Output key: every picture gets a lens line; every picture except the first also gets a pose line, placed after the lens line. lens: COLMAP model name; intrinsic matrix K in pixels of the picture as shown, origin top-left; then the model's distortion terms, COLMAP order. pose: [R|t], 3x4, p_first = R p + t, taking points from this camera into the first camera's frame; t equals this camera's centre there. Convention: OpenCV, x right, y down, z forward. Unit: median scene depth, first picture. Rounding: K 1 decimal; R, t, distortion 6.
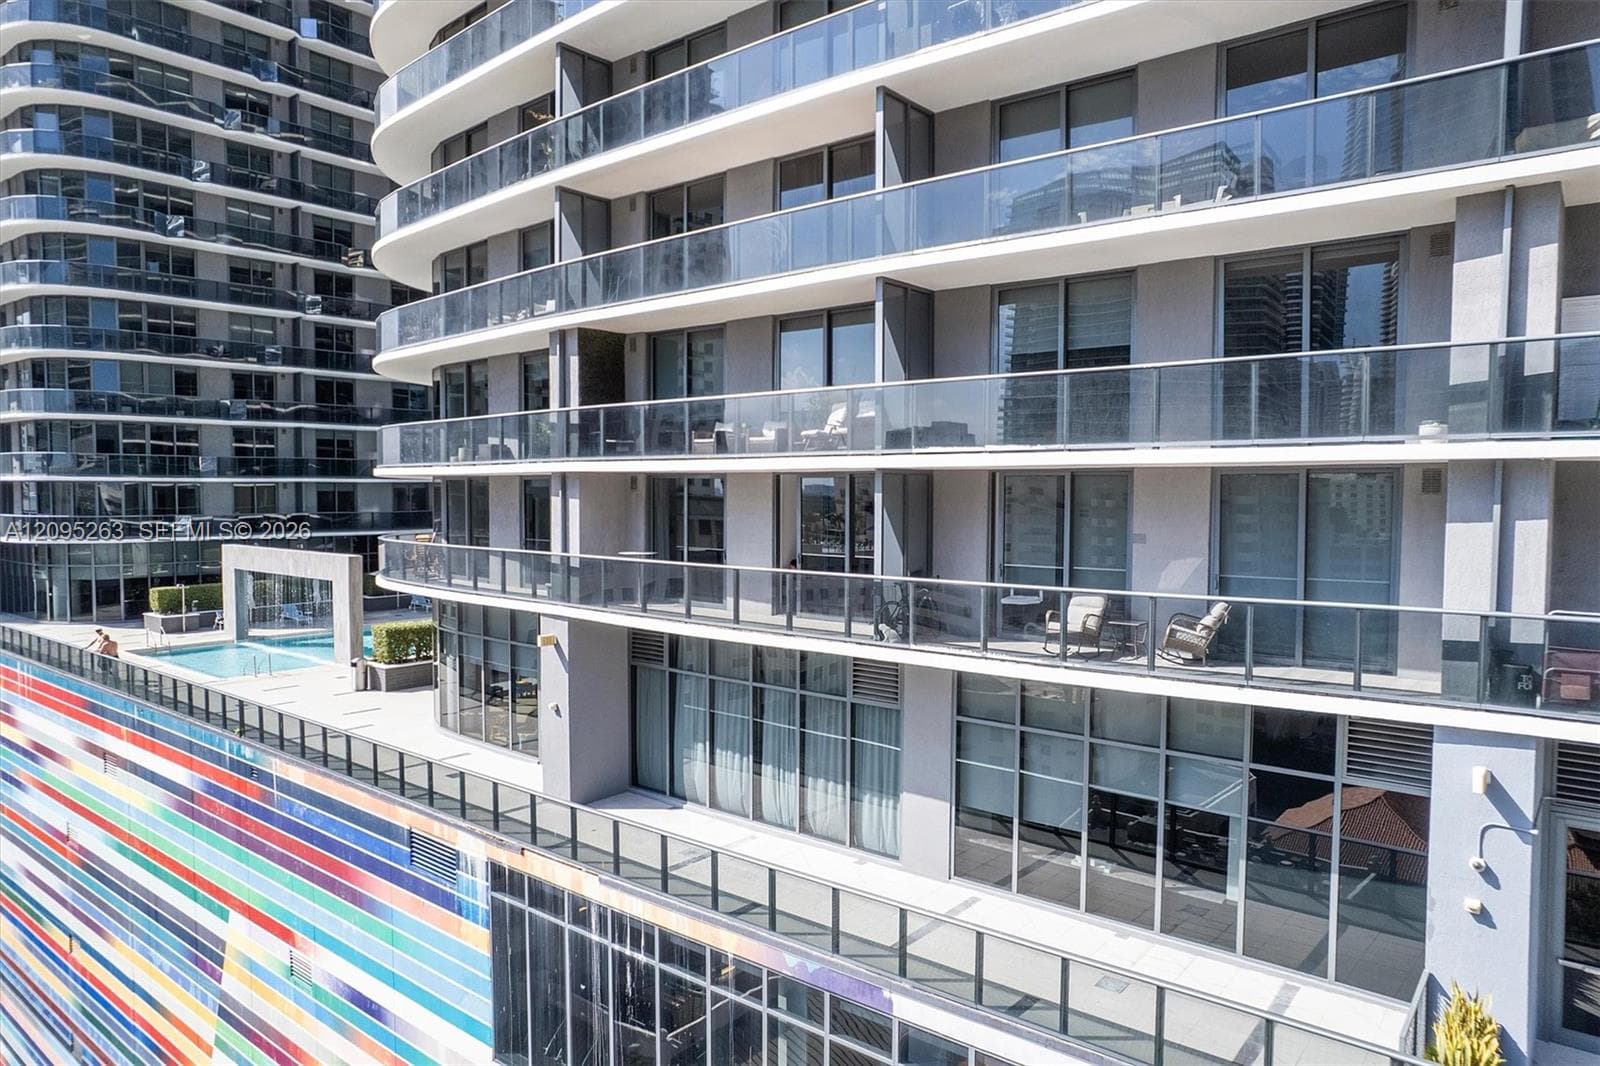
lens RADIAL K [[1042.2, 0, 813.6], [0, 1042.2, 532.8], [0, 0, 1]] dist [-0.047212, 0.021264]
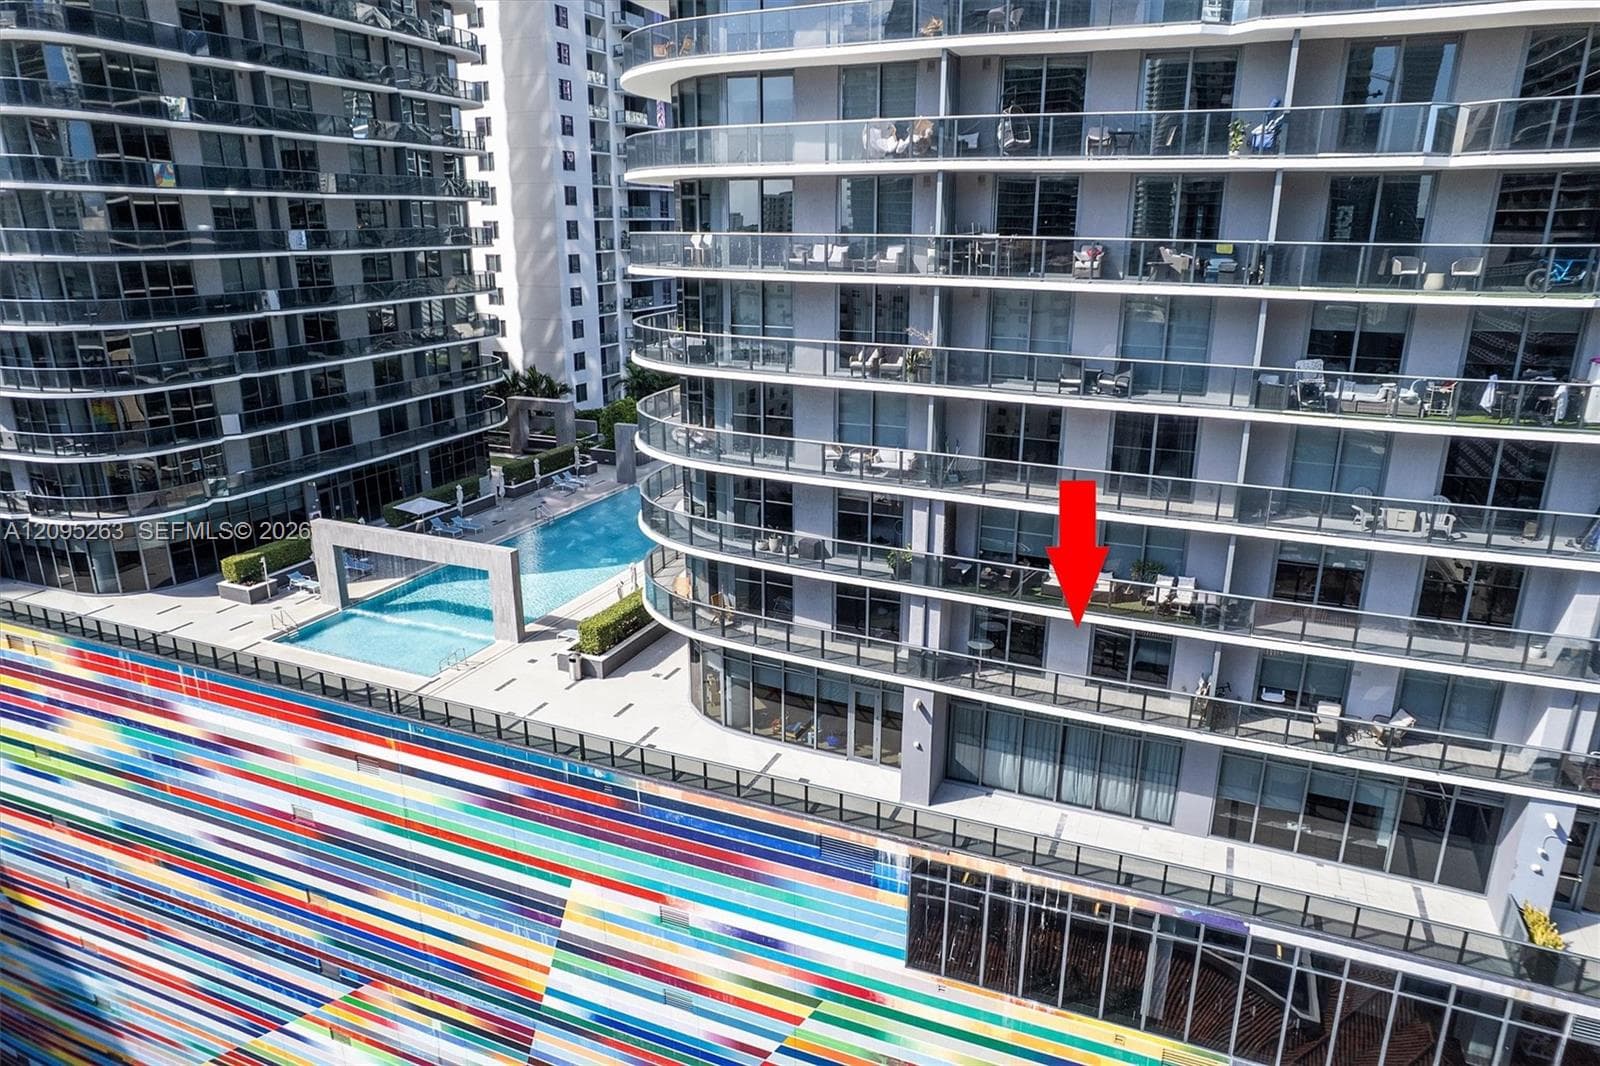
lens RADIAL K [[1042.2, 0, 808.6], [0, 1042.2, 540.3], [0, 0, 1]] dist [-0.047212, 0.021264]
pose [[0.961546, -0.085200, 0.261095, -0.806658], [0.013806, 0.964458, 0.263875, -0.537232], [-0.274297, -0.250123, 0.928547, -0.272816]]
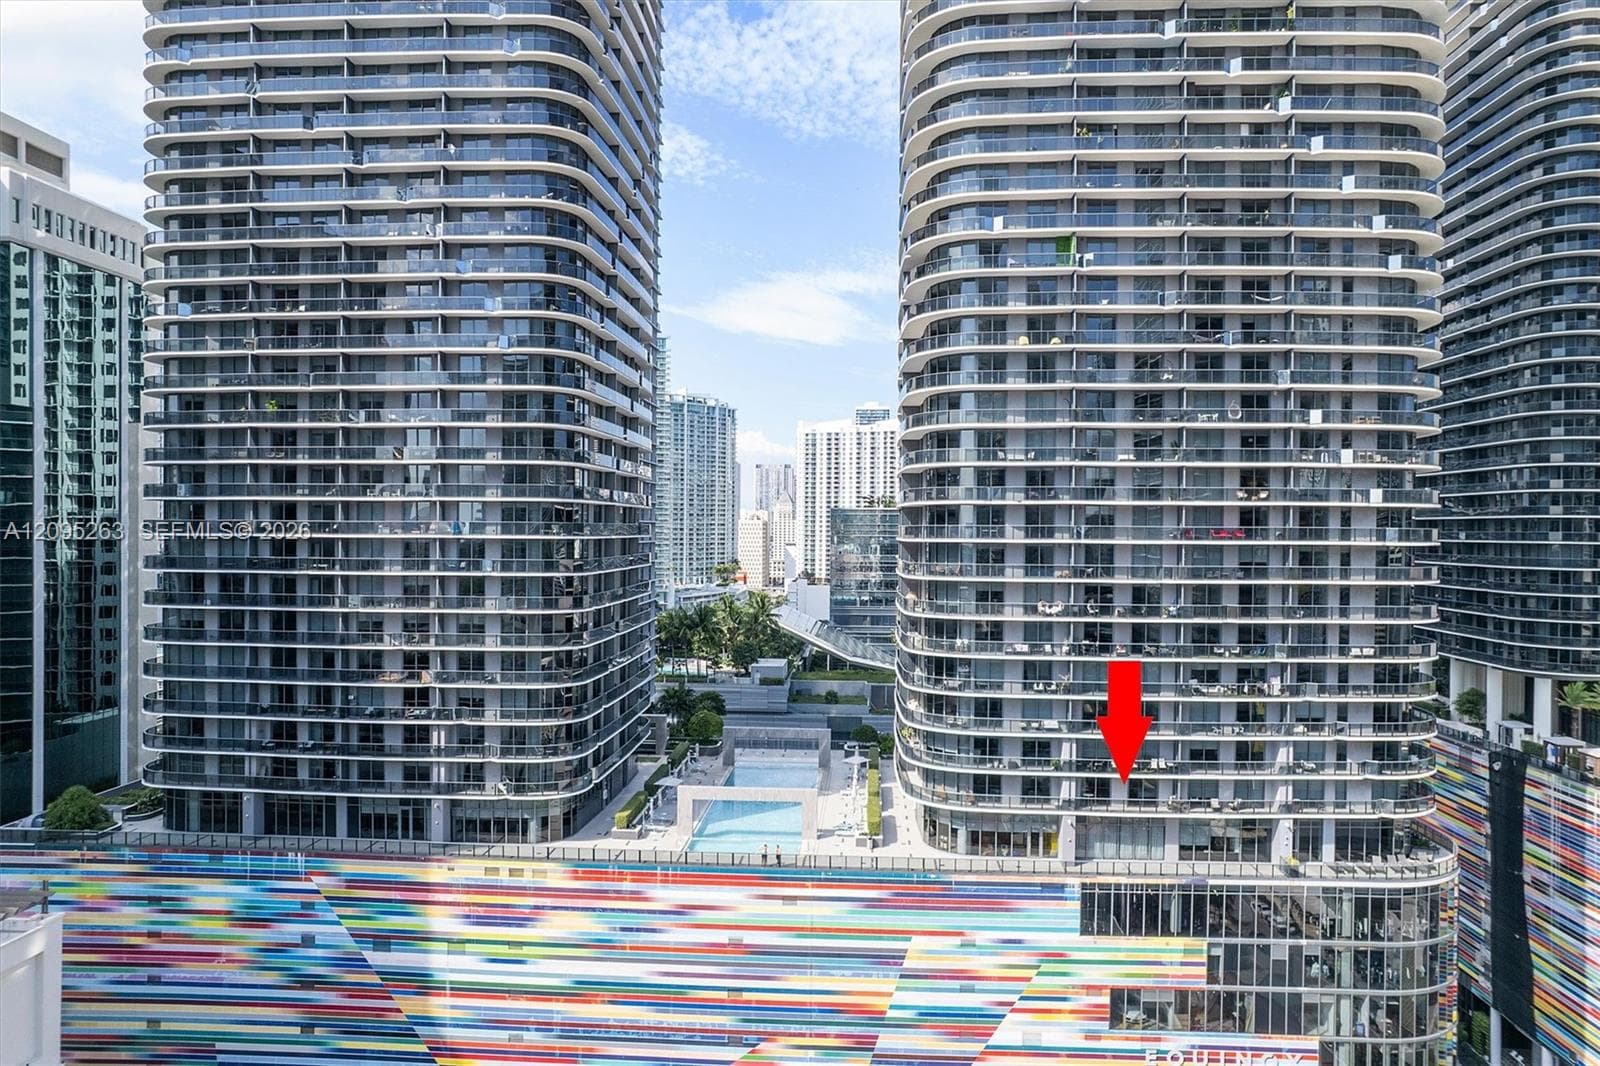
lens RADIAL K [[1042.2, 0, 798.9], [0, 1042.2, 533.0], [0, 0, 1]] dist [-0.047212, 0.021264]
pose [[0.813005, 0.002595, 0.582251, -3.348384], [0.020384, 0.999250, -0.032916, -0.863934], [-0.581900, 0.038630, 0.812342, -1.543281]]
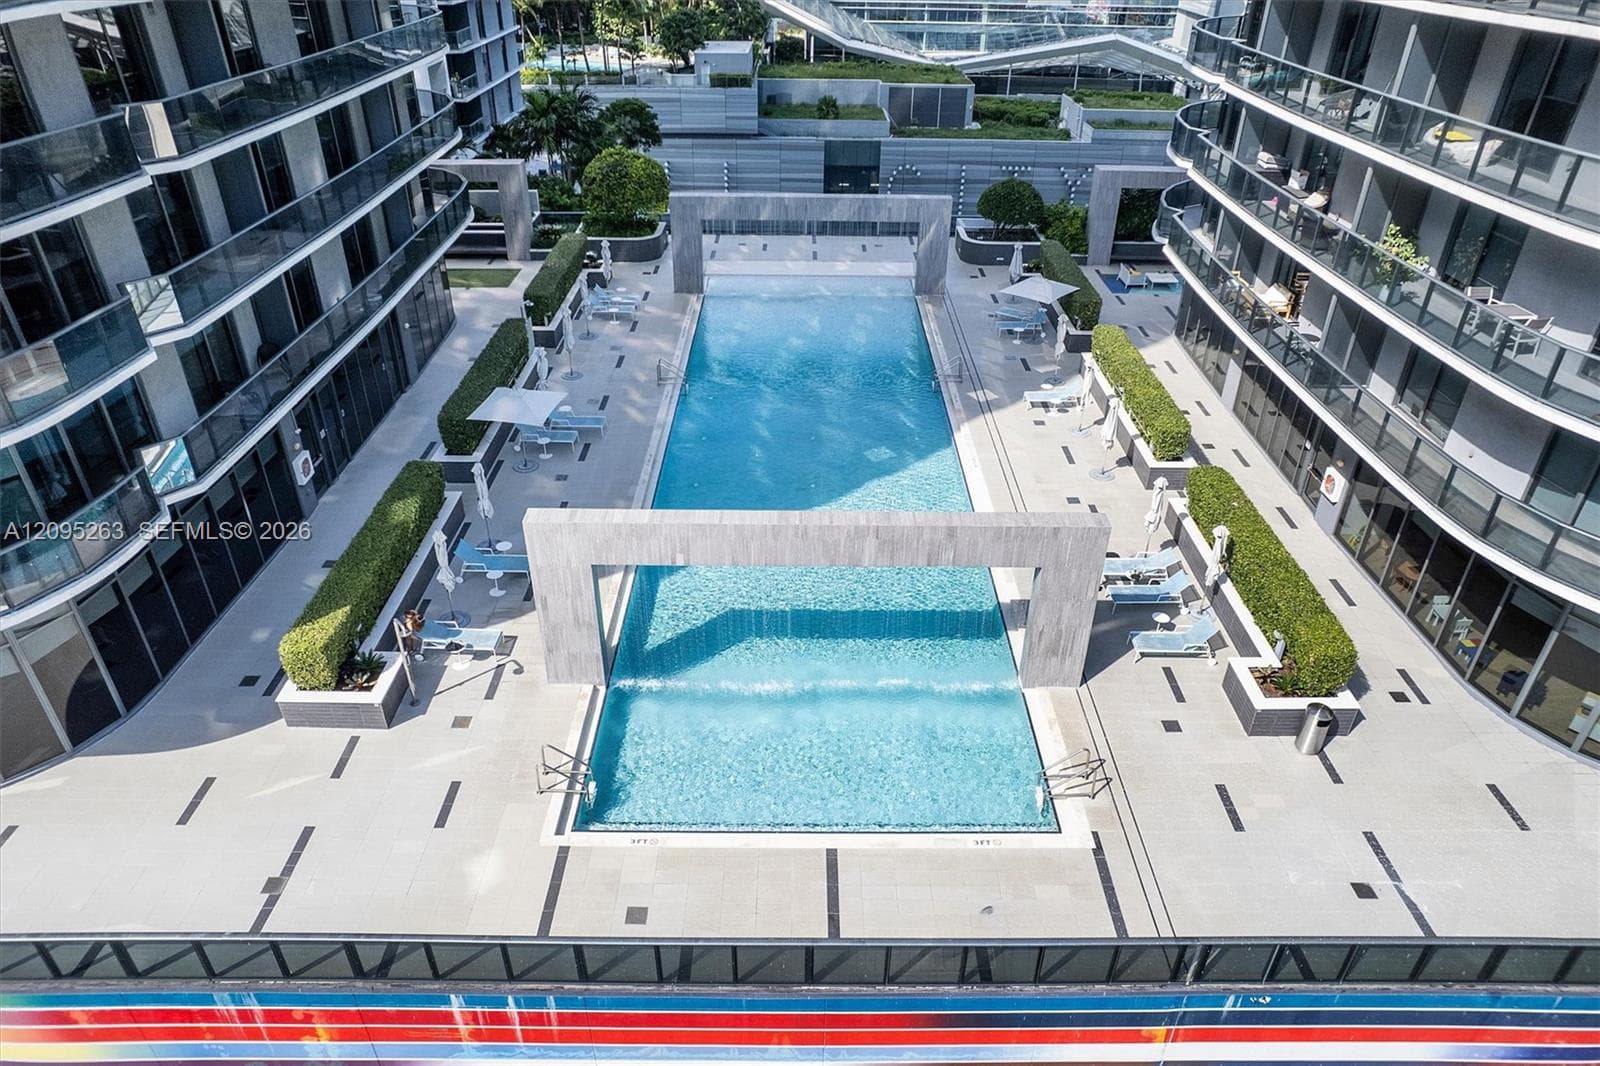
lens RADIAL K [[1042.2, 0, 791.3], [0, 1042.2, 538.9], [0, 0, 1]] dist [-0.047212, 0.021264]
pose [[0.775467, -0.328724, 0.539066, -1.626025], [0.022538, 0.867646, 0.496671, -0.454768], [-0.630986, -0.373002, 0.680240, 1.377540]]
